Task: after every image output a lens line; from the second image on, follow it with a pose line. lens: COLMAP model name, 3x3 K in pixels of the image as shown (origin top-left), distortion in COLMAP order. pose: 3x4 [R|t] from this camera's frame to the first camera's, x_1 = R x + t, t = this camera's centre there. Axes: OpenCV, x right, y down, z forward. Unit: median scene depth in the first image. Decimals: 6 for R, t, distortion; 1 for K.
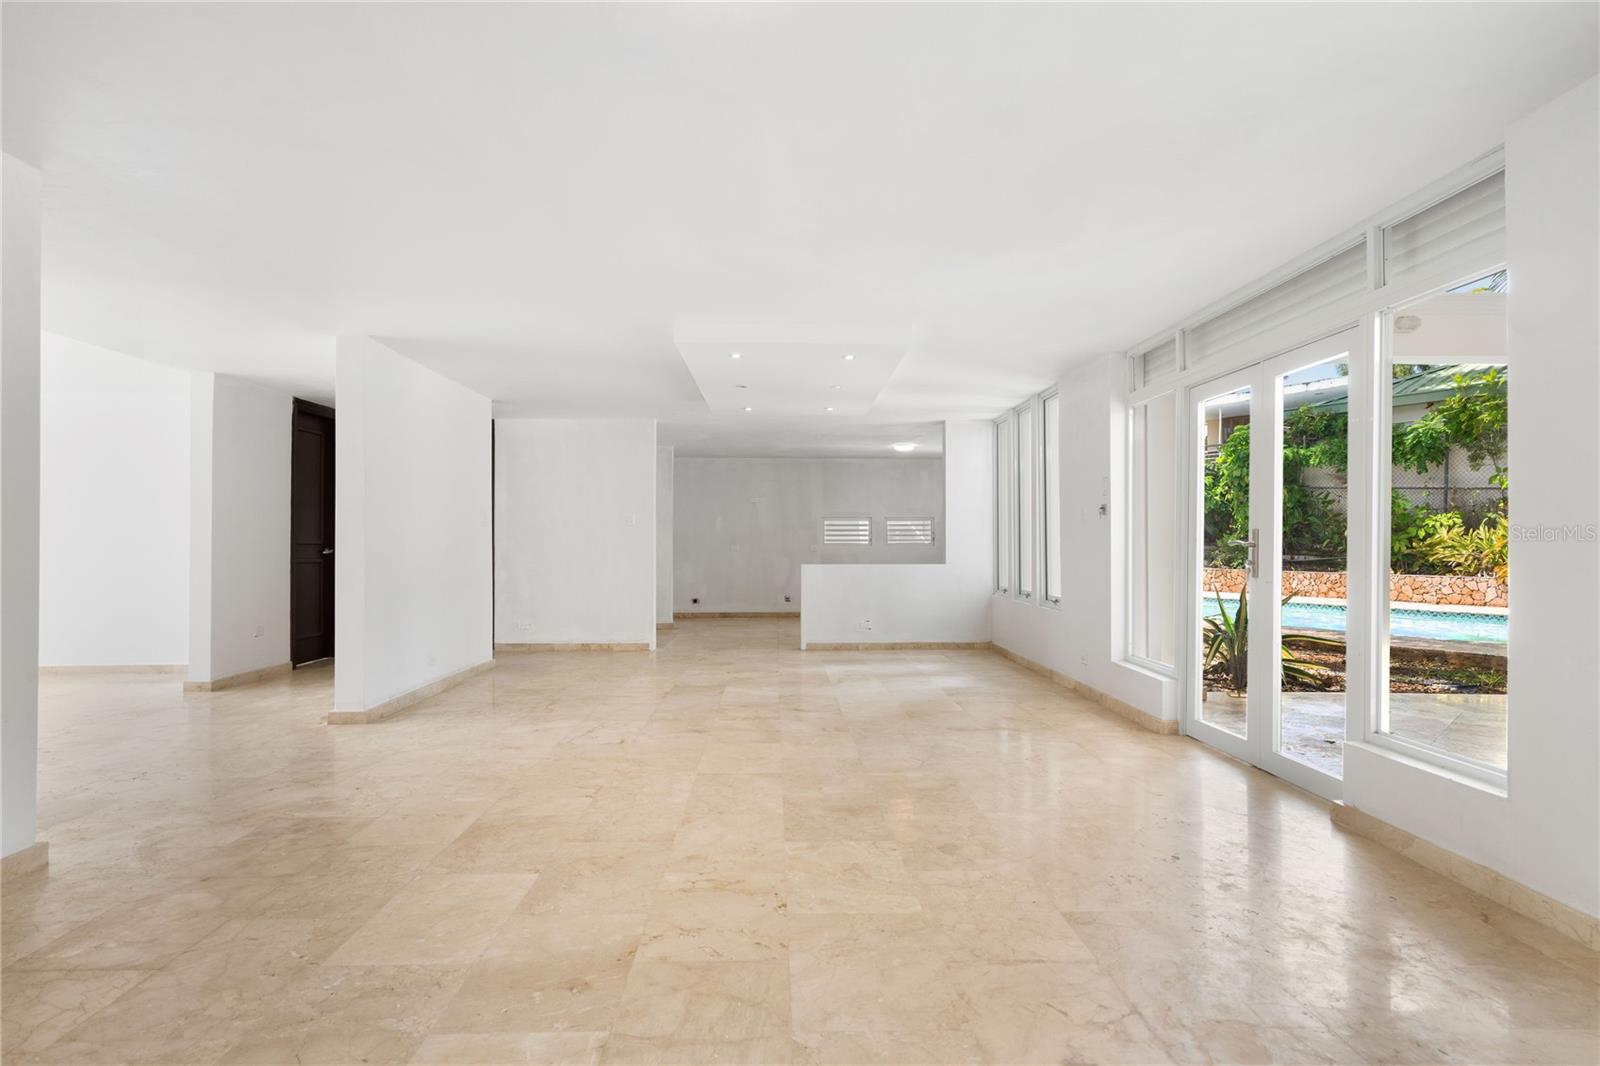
lens RADIAL K [[845.3, 0, 800.0], [0, 845.3, 533.0], [0, 0, 1]] dist [0.004902, 0.001004]
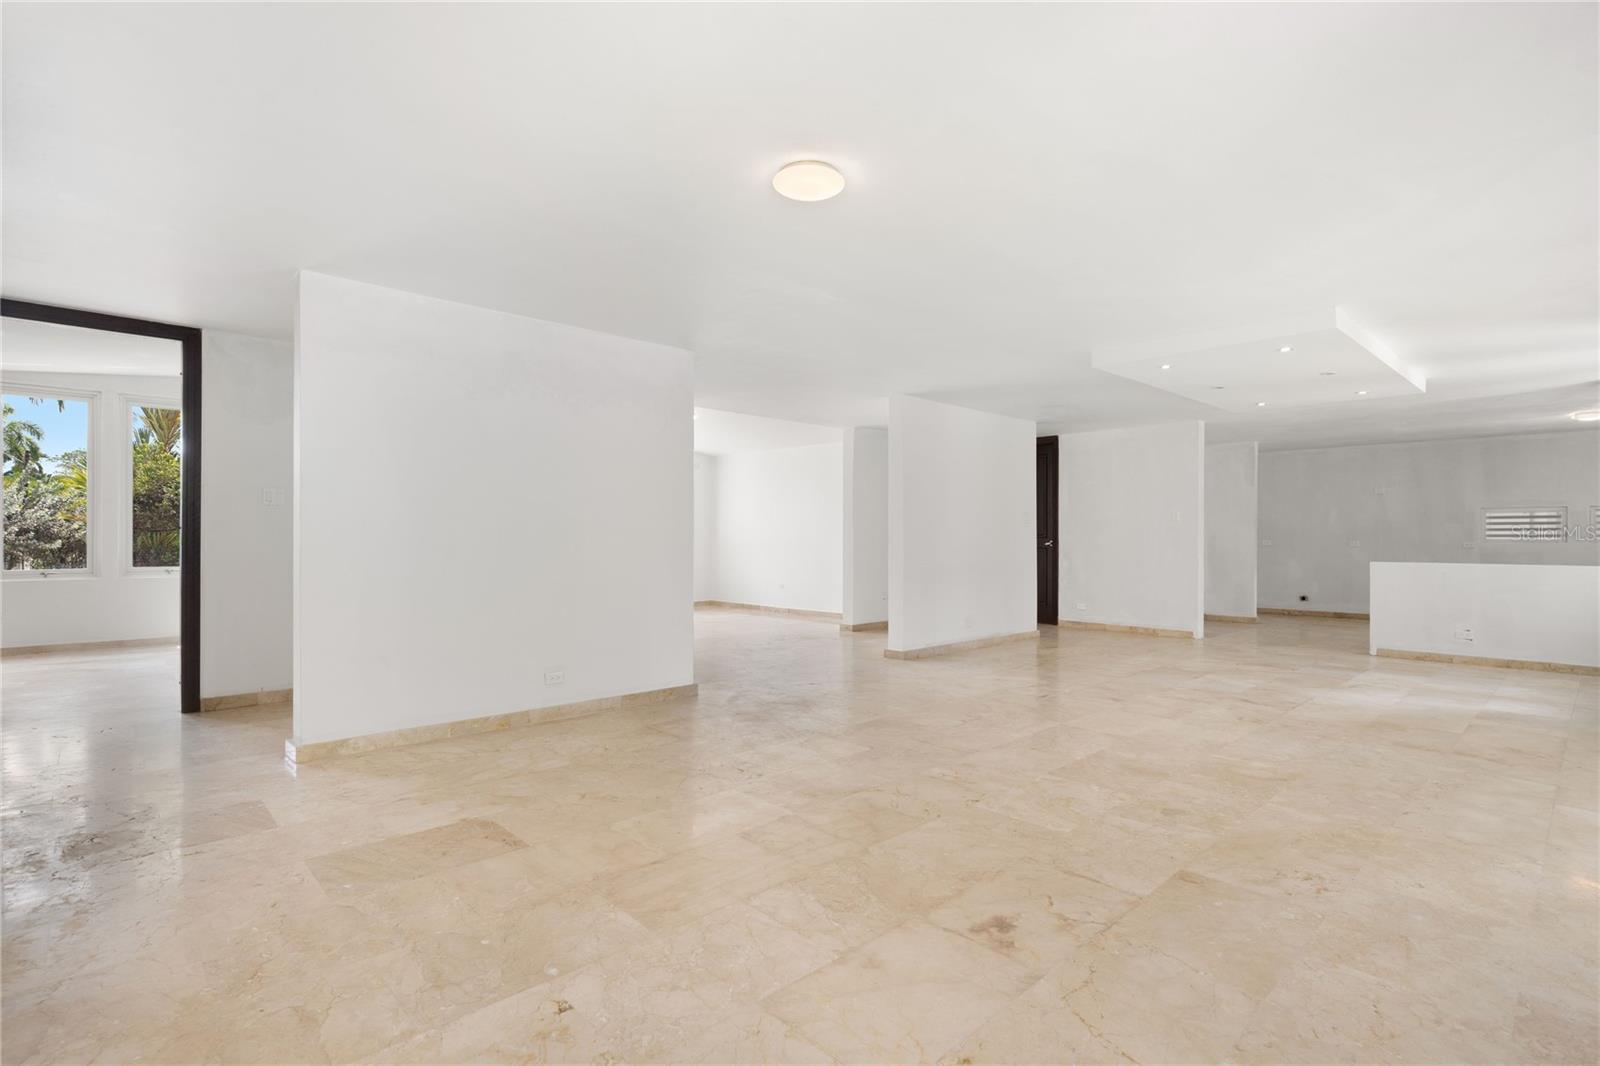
lens RADIAL K [[755.2, 0, 797.9], [0, 755.2, 537.8], [0, 0, 1]] dist [0.004392, 0.001277]
pose [[0.675668, 0.003181, -0.737200, 0.265422], [0.005440, 0.999942, 0.009300, 0.000471], [0.737186, -0.010293, 0.675611, -0.014095]]
